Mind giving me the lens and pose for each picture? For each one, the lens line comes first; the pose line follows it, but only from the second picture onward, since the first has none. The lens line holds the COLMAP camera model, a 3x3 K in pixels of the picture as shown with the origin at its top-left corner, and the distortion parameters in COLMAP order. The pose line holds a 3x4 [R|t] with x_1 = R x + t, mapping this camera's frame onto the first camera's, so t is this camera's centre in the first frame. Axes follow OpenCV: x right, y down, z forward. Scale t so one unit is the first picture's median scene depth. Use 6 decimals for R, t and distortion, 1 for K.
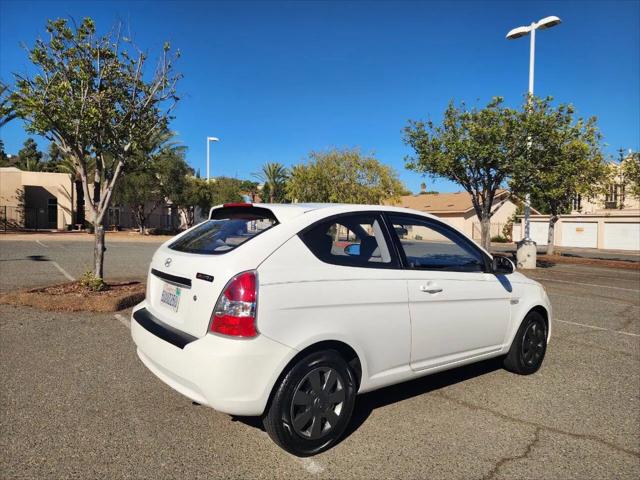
lens RADIAL K [[427.1, 0, 315.6], [0, 427.1, 233.2], [0, 0, 1]] dist [0.070858, -0.066720]
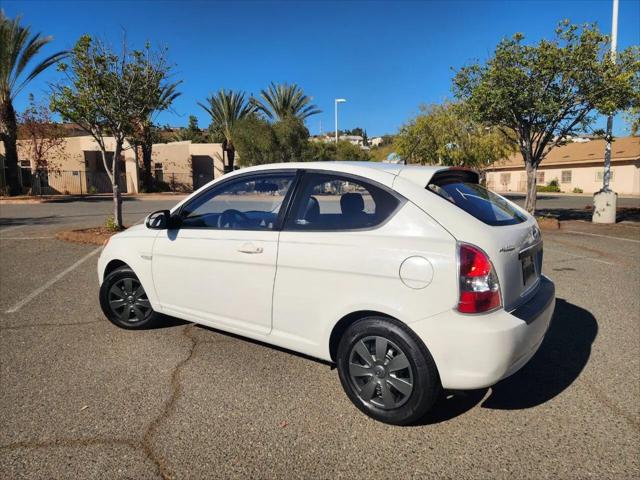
lens RADIAL K [[427.1, 0, 327.2], [0, 427.1, 231.8], [0, 0, 1]] dist [0.070858, -0.066720]
pose [[0.932292, 0.011972, -0.361509, 0.162822], [0.021812, 0.995772, 0.089228, 0.005884], [0.361049, -0.091072, 0.928089, -0.016327]]
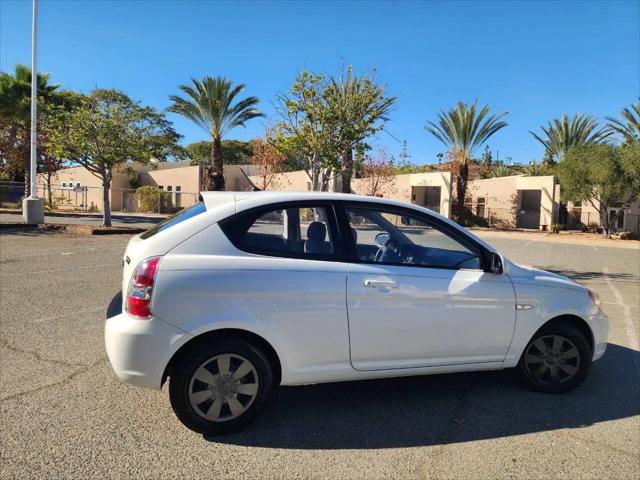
lens RADIAL K [[427.1, 0, 324.4], [0, 427.1, 230.4], [0, 0, 1]] dist [0.070858, -0.066720]
pose [[0.400288, 0.034031, -0.915757, 0.196139], [-0.049657, 0.998648, 0.015405, 0.002955], [0.915043, 0.039307, 0.401437, 0.115673]]
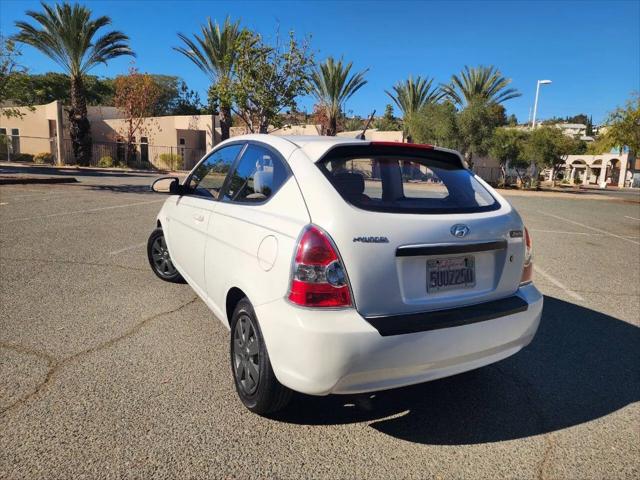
lens RADIAL K [[427.1, 0, 321.1], [0, 427.1, 237.4], [0, 0, 1]] dist [0.070858, -0.066720]
pose [[0.680214, 0.125114, -0.722257, 0.206995], [-0.043536, 0.990482, 0.130577, 0.008496], [0.731719, -0.057376, 0.679187, 0.020451]]
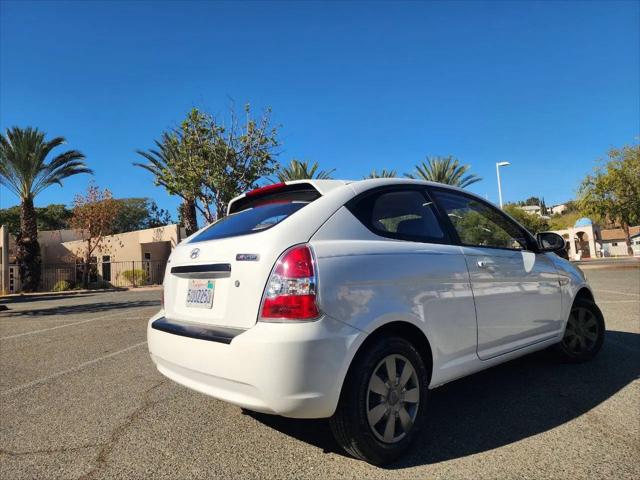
lens RADIAL K [[427.1, 0, 317.5], [0, 427.1, 236.0], [0, 0, 1]] dist [0.070858, -0.066720]
pose [[0.713128, -0.121026, -0.690508, 0.150952], [0.063504, 0.992088, -0.108300, 0.018012], [0.698152, 0.033382, 0.715171, 0.071515]]
